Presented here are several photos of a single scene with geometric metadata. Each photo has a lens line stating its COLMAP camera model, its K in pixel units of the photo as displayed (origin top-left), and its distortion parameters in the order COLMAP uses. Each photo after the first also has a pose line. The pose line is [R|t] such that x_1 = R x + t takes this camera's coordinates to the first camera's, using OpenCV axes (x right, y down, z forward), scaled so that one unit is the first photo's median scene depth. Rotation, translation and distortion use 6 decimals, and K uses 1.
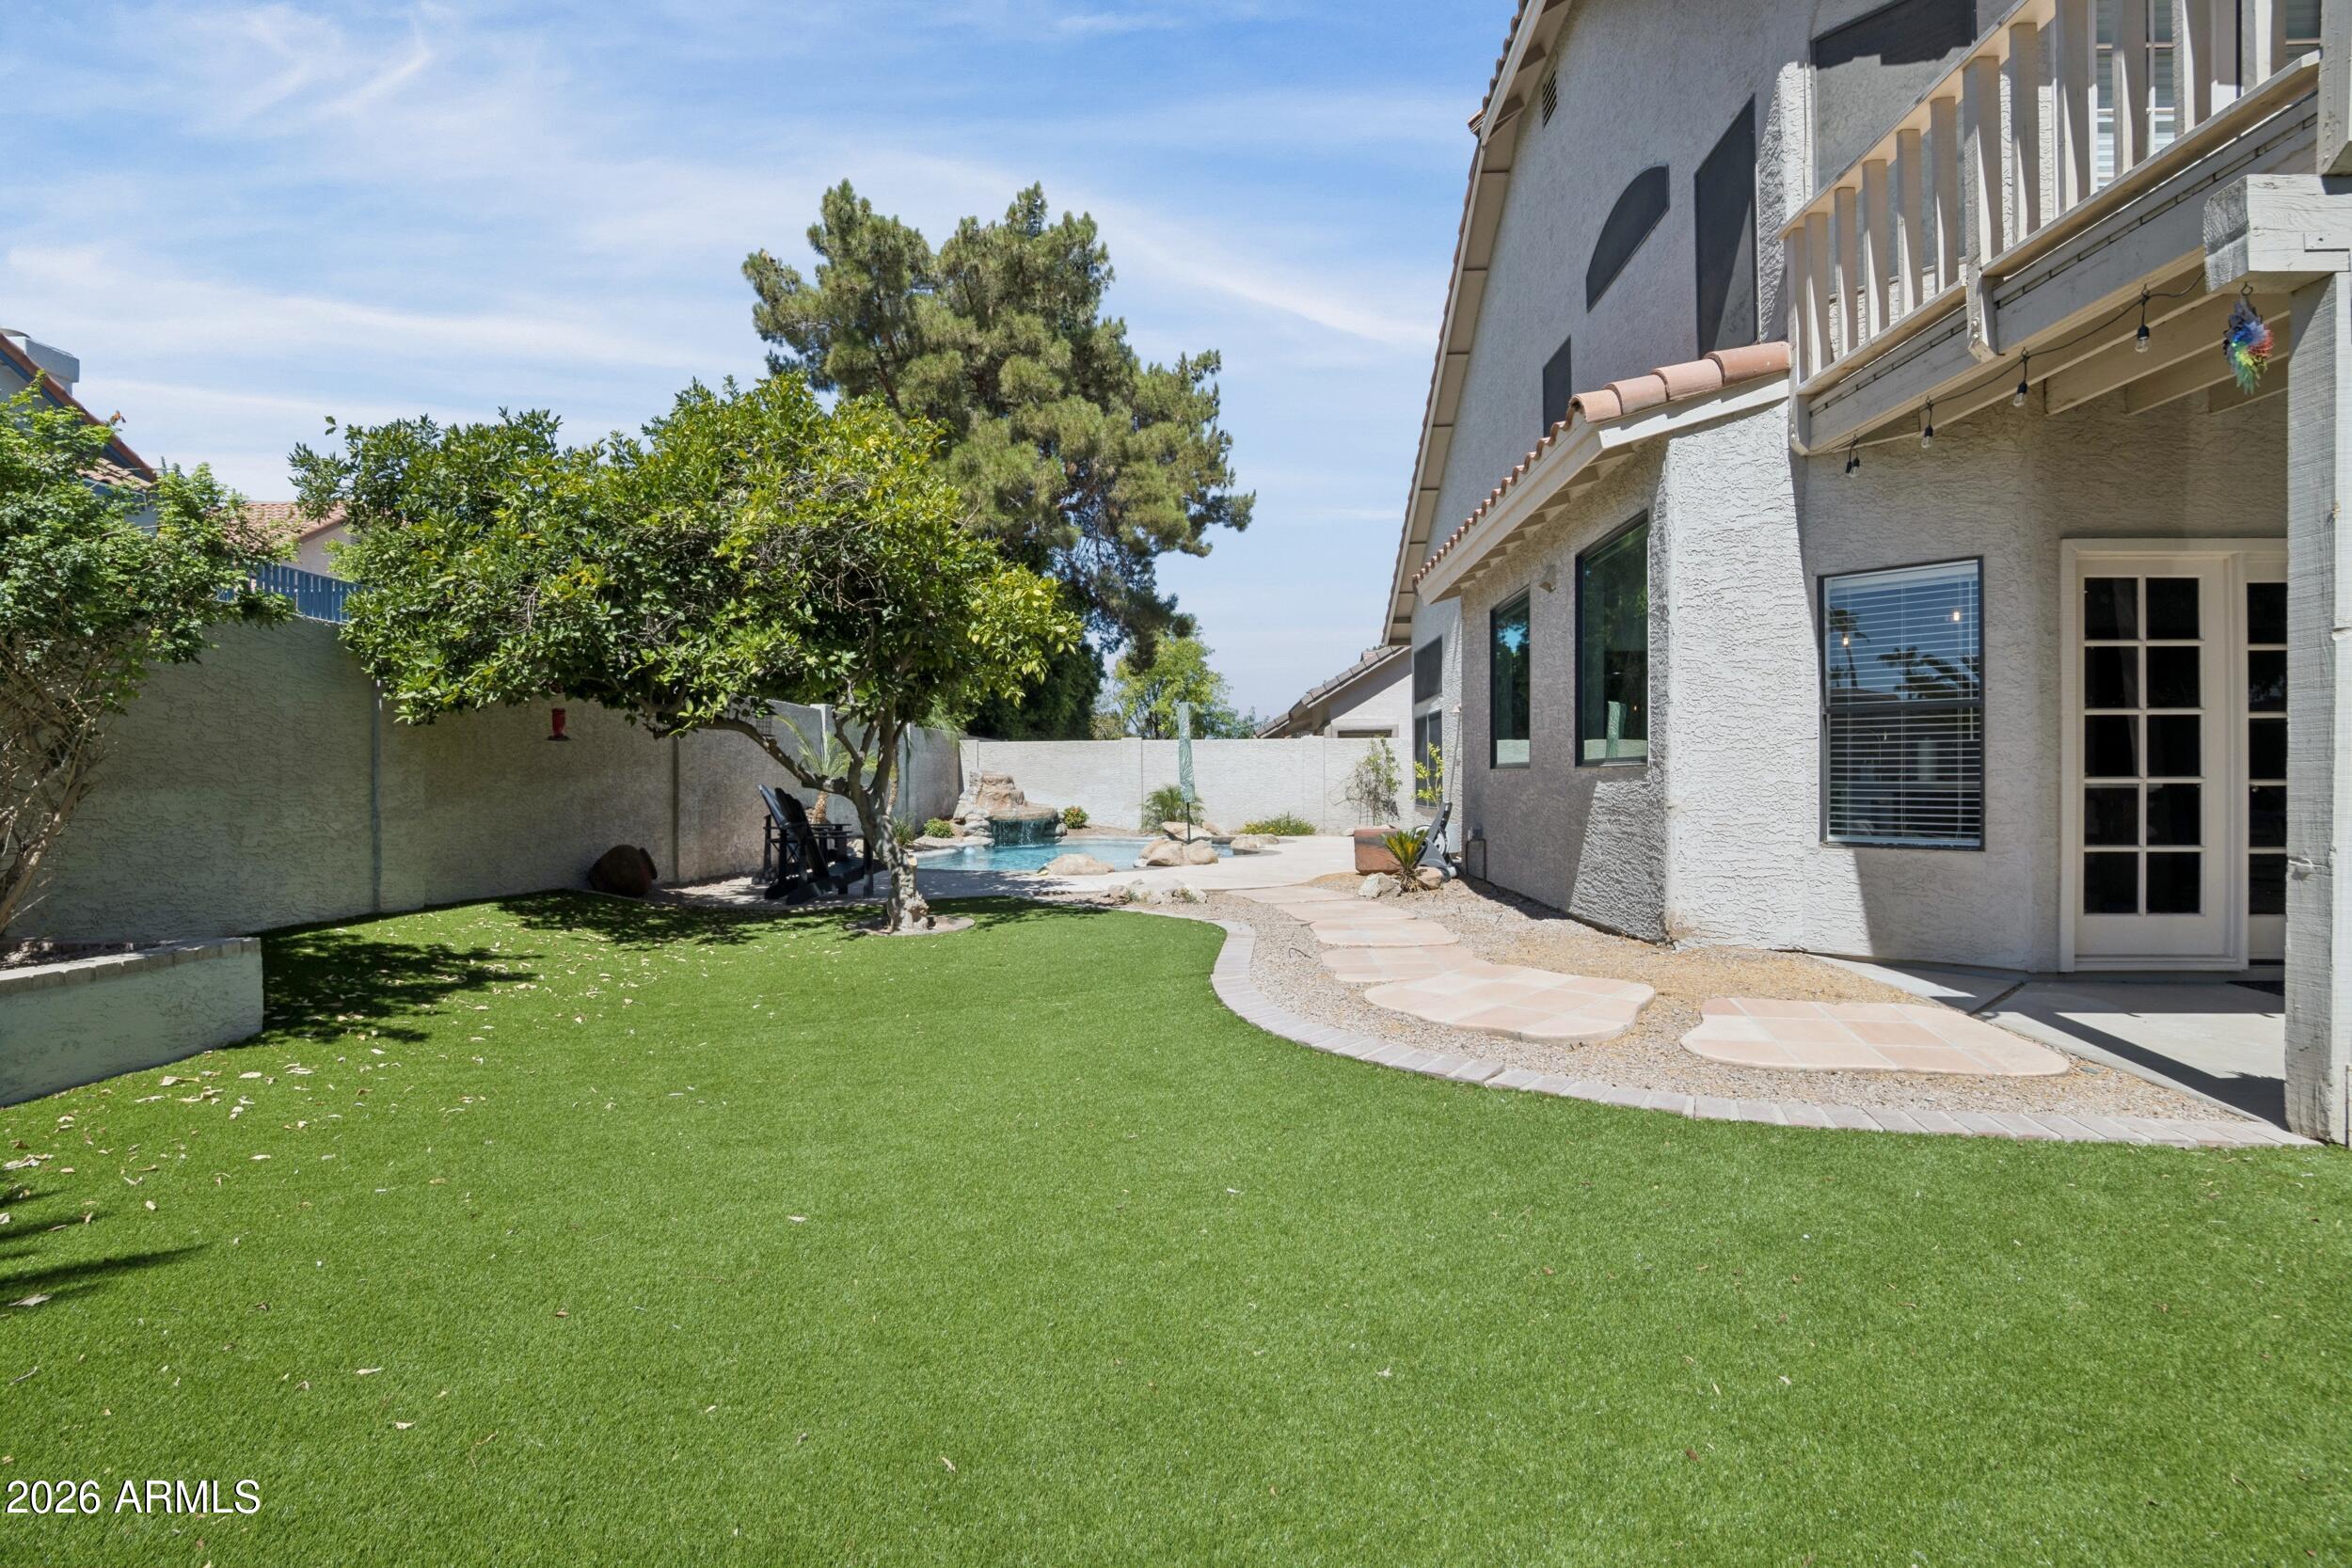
lens RADIAL K [[1102.6, 0, 1179.2], [0, 1102.6, 806.9], [0, 0, 1]] dist [-0.032321, 0.000908]
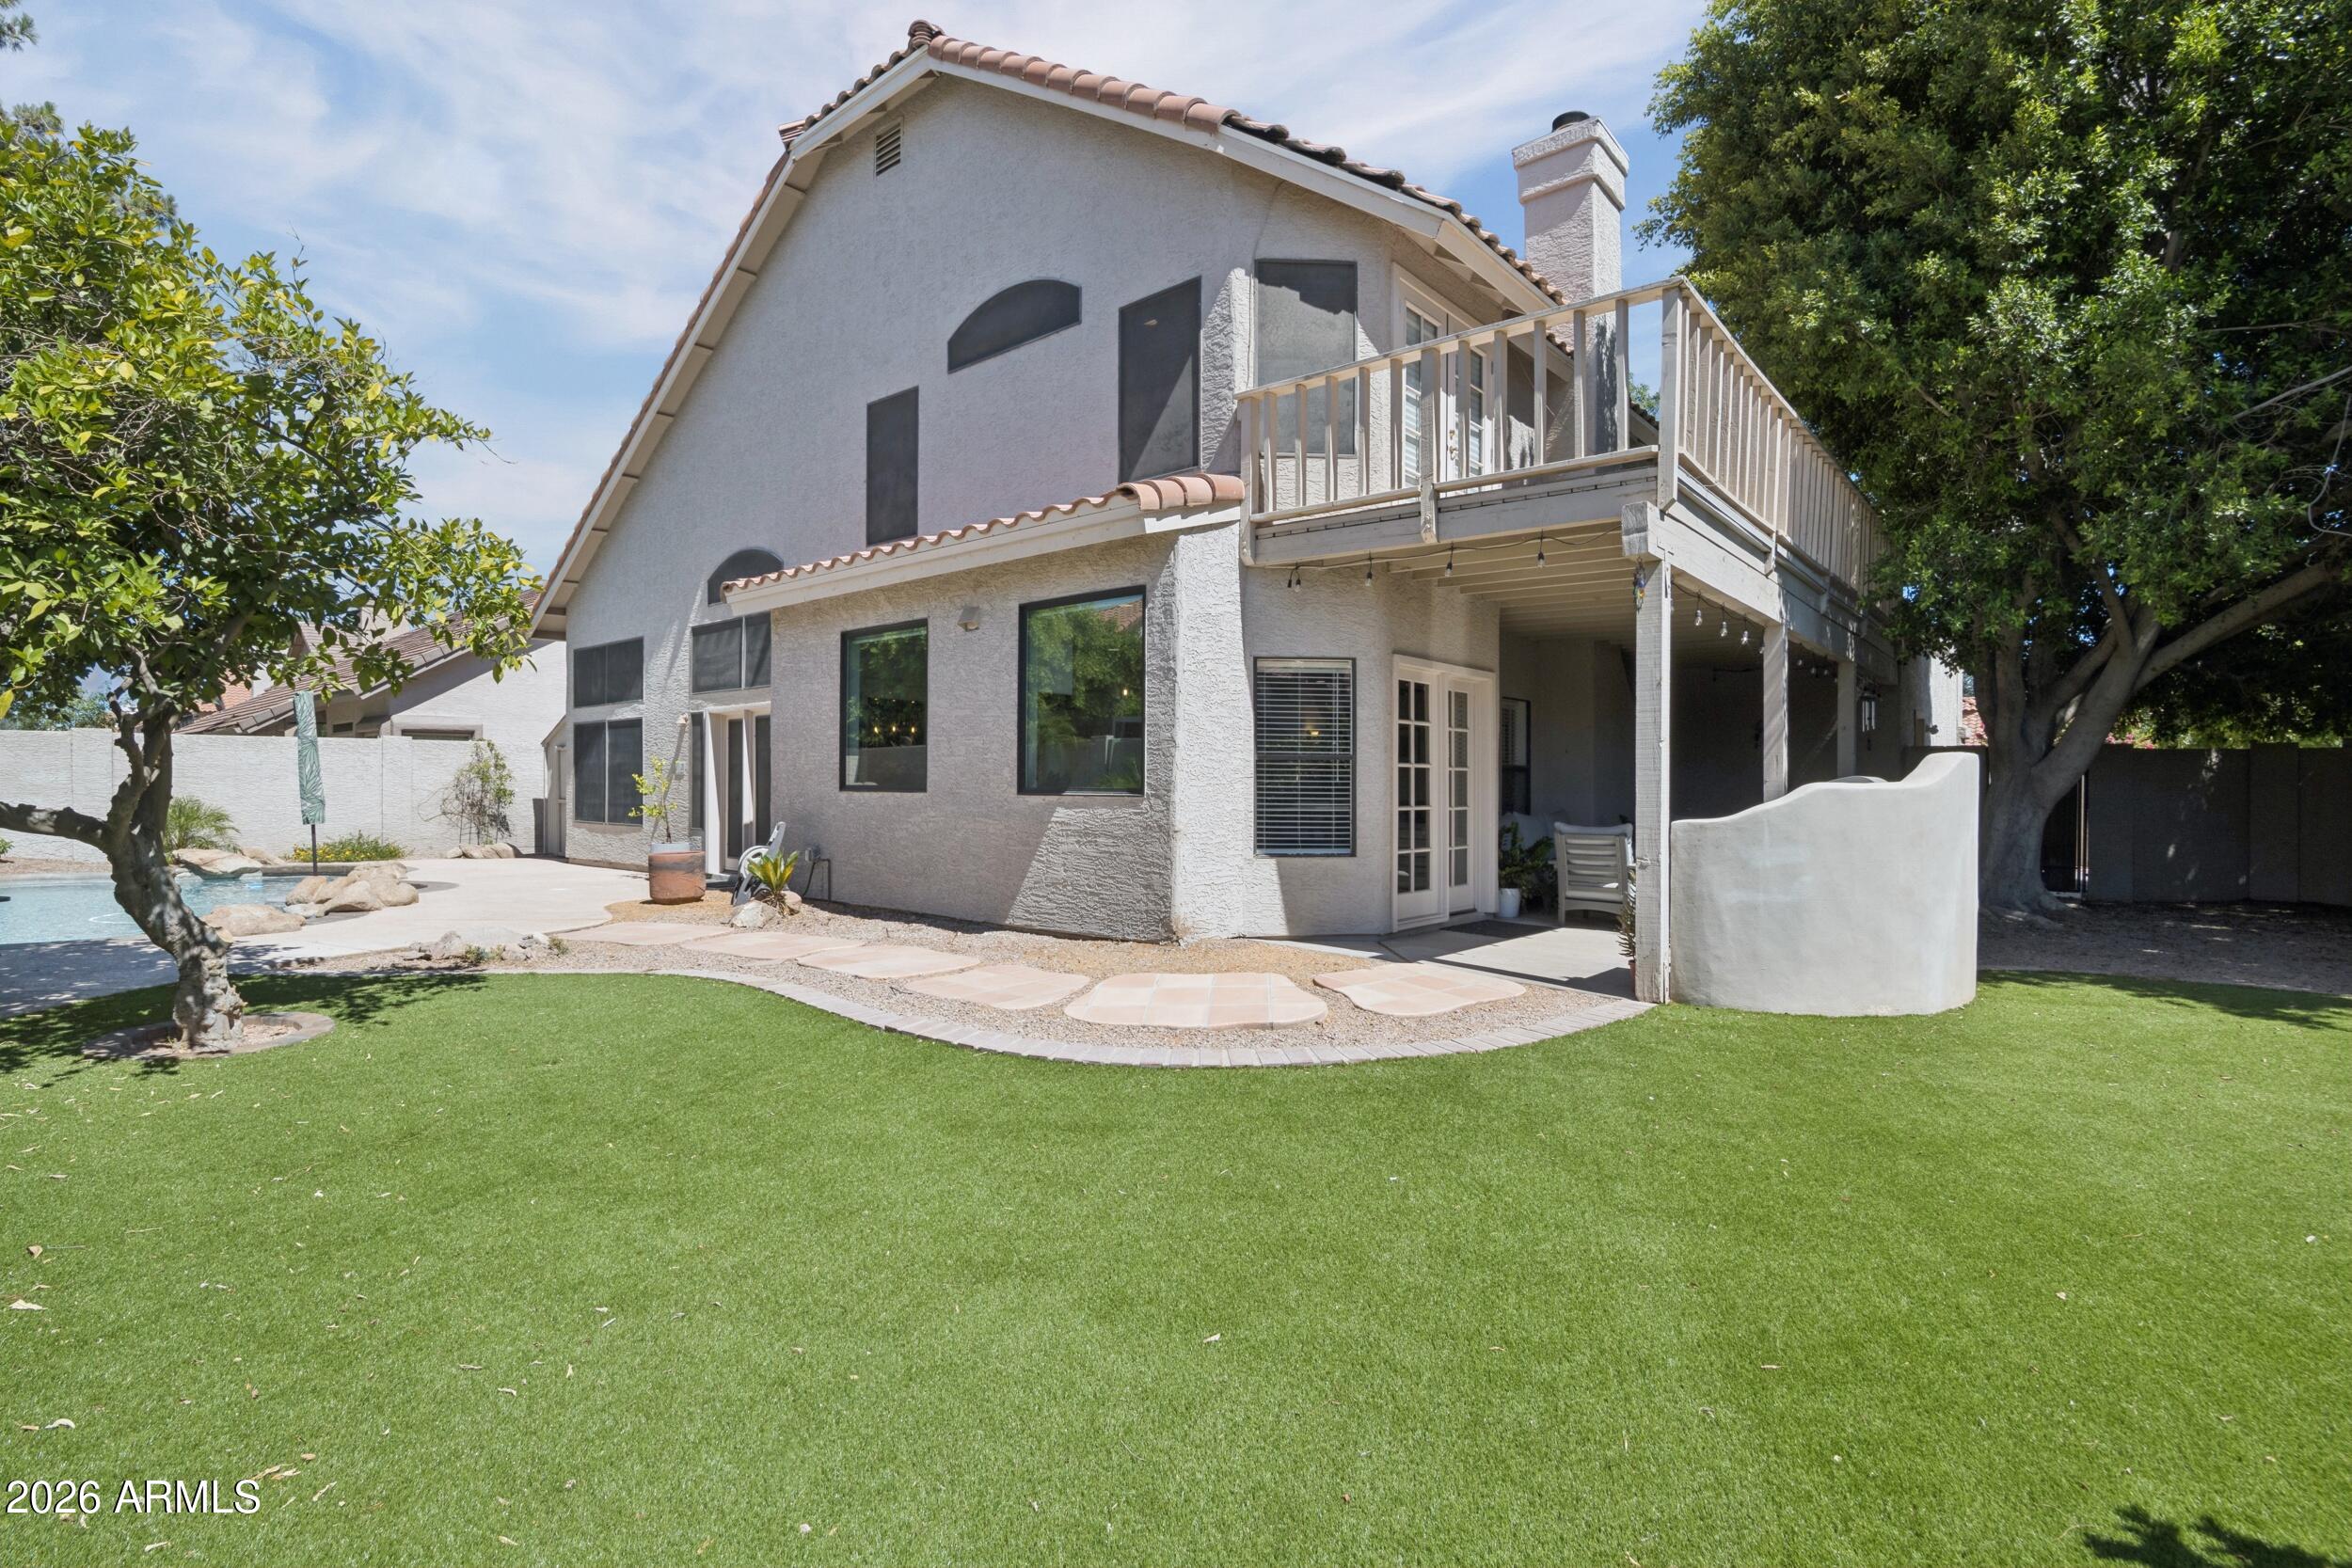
lens RADIAL K [[1102.6, 0, 1173.3], [0, 1102.6, 794.6], [0, 0, 1]] dist [-0.032321, 0.000908]
pose [[0.621811, 0.000353, 0.783167, -0.545339], [0.010506, 0.999906, -0.008792, -0.030549], [-0.783097, 0.013695, 0.621749, 0.231780]]
